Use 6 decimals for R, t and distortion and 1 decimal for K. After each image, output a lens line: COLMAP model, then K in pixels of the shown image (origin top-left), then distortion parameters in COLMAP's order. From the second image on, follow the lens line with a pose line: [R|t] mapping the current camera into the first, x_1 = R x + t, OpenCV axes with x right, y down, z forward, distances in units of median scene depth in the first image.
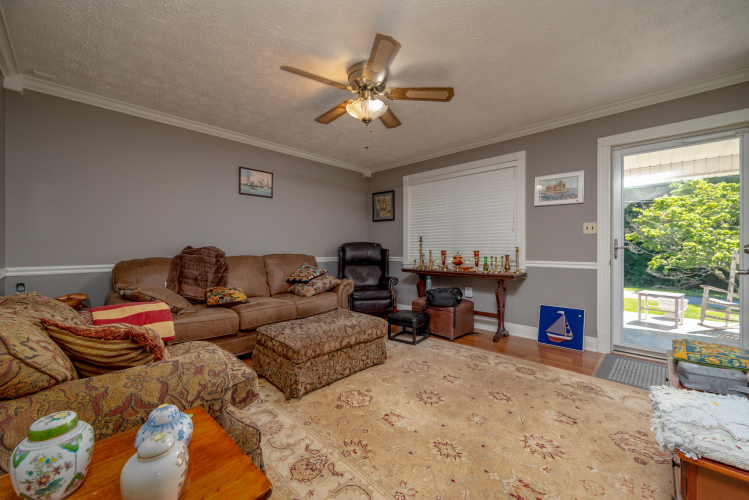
lens RADIAL K [[294.3, 0, 377.9], [0, 294.3, 248.8], [0, 0, 1]] dist [-0.000660, 0.000339]
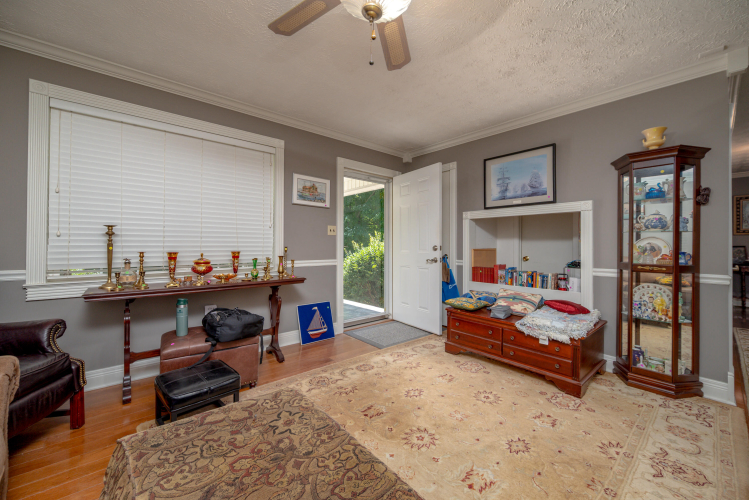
lens RADIAL K [[294.3, 0, 376.6], [0, 294.3, 244.9], [0, 0, 1]] dist [-0.000660, 0.000339]
pose [[0.104334, 0.003468, 0.994536, -0.417614], [0.002279, 0.999990, -0.003726, -0.007950], [-0.994540, 0.002655, 0.104325, 0.687420]]
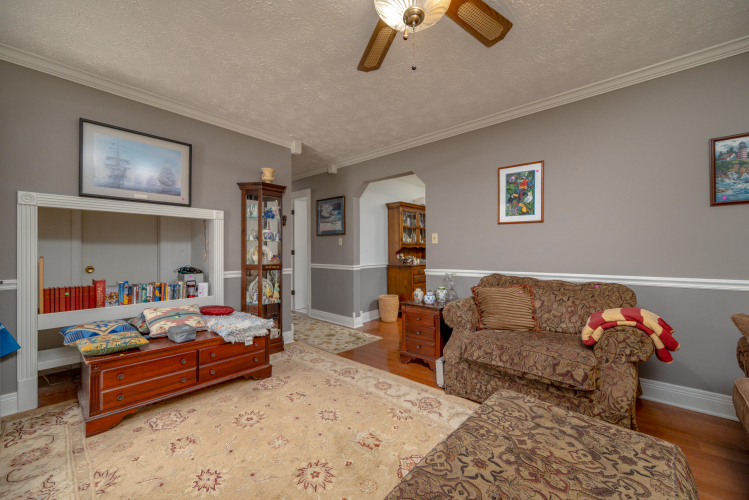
lens RADIAL K [[294.3, 0, 371.8], [0, 294.3, 251.2], [0, 0, 1]] dist [-0.000660, 0.000339]
pose [[-0.999816, 0.001917, -0.019086, 0.036517], [0.001764, 0.999966, 0.008029, -0.015569], [0.019101, 0.007994, -0.999786, 1.123859]]
